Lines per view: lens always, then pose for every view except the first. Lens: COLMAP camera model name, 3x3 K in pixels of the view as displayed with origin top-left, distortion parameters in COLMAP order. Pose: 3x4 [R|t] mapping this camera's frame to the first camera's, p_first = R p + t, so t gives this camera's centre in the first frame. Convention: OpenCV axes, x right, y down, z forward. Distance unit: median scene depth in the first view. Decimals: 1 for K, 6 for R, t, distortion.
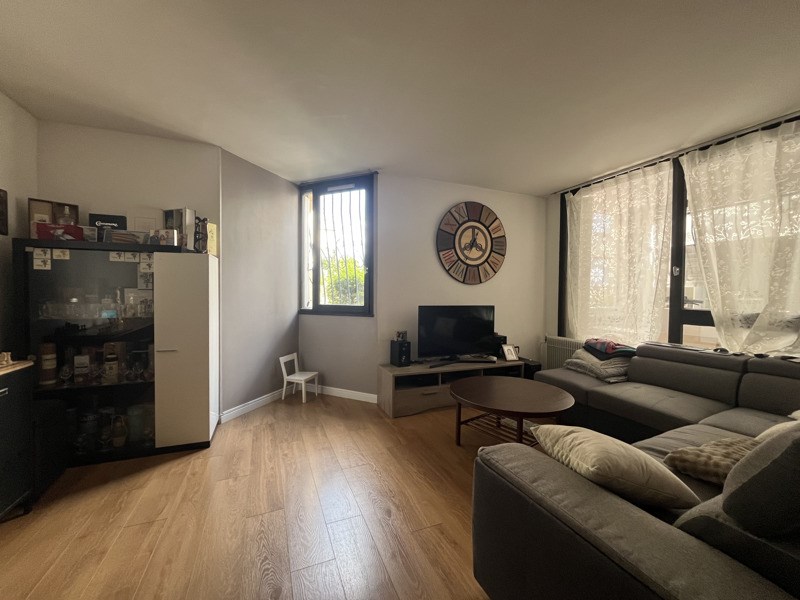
lens RADIAL K [[324.2, 0, 400.0], [0, 324.2, 300.0], [0, 0, 1]] dist [-0.000965, -0.000151]
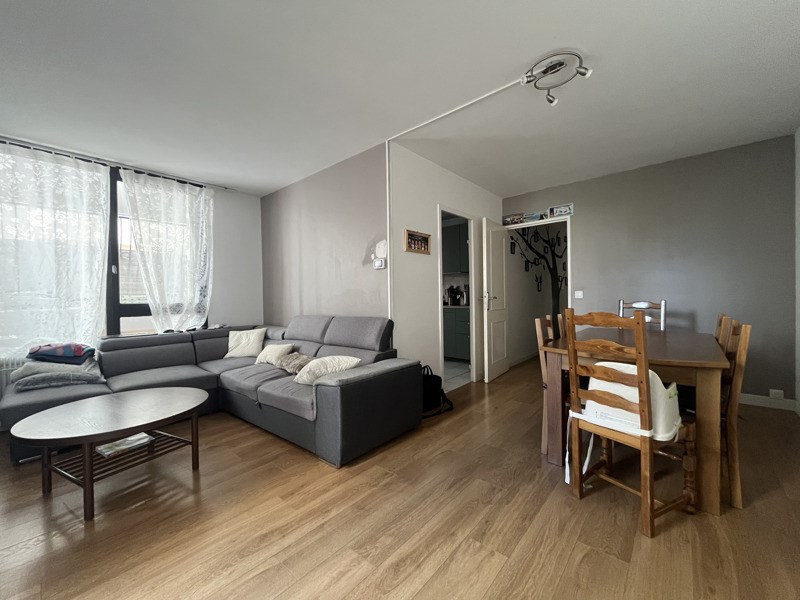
lens RADIAL K [[324.2, 0, 400.0], [0, 324.2, 300.0], [0, 0, 1]] dist [-0.000965, -0.000151]
pose [[-0.436117, -0.018595, 0.899698, -0.581298], [0.025761, 0.999119, 0.033138, 0.002320], [-0.899521, 0.037629, -0.435254, 0.622934]]
